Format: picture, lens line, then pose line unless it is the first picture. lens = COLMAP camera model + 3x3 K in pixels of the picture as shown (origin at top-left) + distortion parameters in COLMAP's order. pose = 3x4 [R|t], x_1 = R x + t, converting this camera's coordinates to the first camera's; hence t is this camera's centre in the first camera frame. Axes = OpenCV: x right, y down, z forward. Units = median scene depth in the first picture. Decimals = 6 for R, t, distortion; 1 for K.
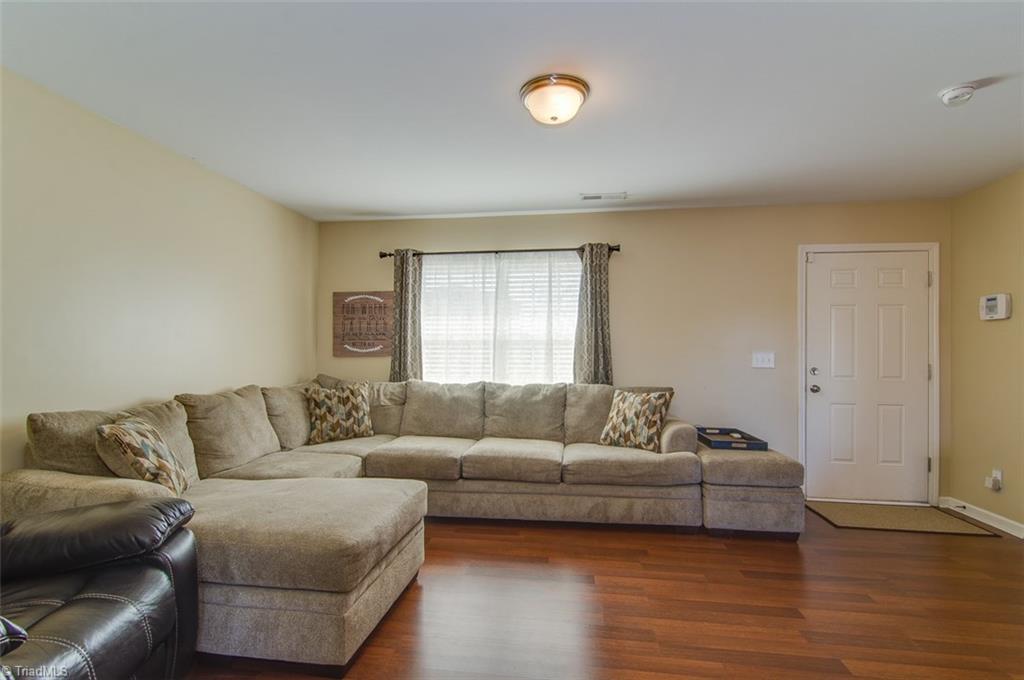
lens RADIAL K [[481.1, 0, 512.0], [0, 481.1, 340.0], [0, 0, 1]] dist [0.003994, -0.000178]
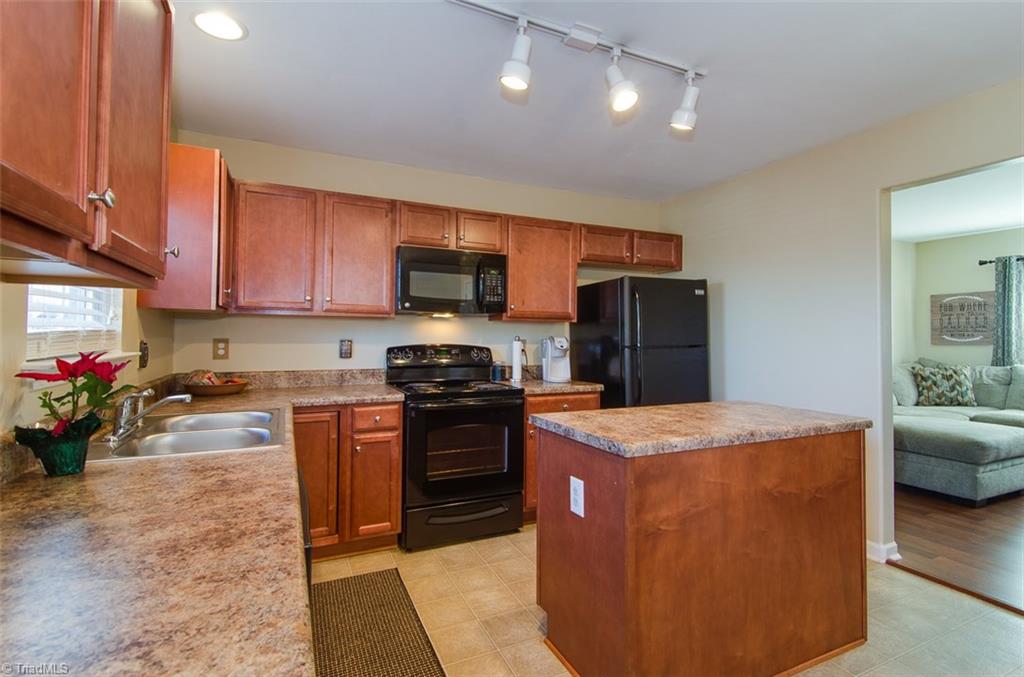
lens RADIAL K [[484.3, 0, 515.0], [0, 484.3, 330.6], [0, 0, 1]] dist [0.000646, -0.000684]
pose [[0.540885, -0.010477, -0.841031, 0.132774], [0.017275, 0.999850, -0.001345, -0.023609], [0.840919, -0.013801, 0.540985, -0.720579]]
